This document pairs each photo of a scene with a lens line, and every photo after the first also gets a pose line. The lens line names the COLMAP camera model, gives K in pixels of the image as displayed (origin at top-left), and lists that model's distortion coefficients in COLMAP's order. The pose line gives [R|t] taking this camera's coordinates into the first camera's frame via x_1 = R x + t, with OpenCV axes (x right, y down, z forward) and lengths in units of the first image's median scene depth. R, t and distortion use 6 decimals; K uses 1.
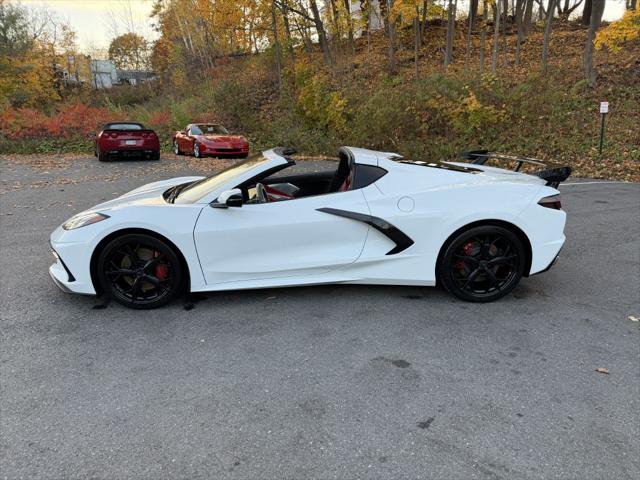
lens RADIAL K [[462.7, 0, 322.3], [0, 462.7, 240.6], [0, 0, 1]] dist [0.033410, -0.045140]
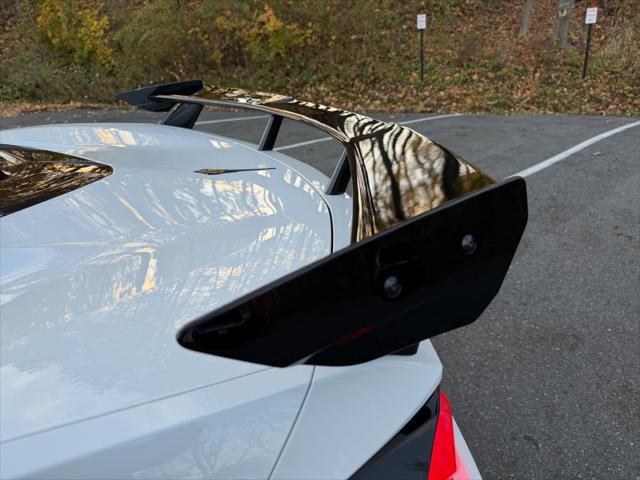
lens RADIAL K [[462.7, 0, 322.3], [0, 462.7, 240.6], [0, 0, 1]] dist [0.033410, -0.045140]
pose [[0.937048, -0.158249, 0.311286, 0.106028], [0.117724, 0.982397, 0.145044, -0.039361], [-0.328760, -0.099267, 0.939182, 0.212304]]
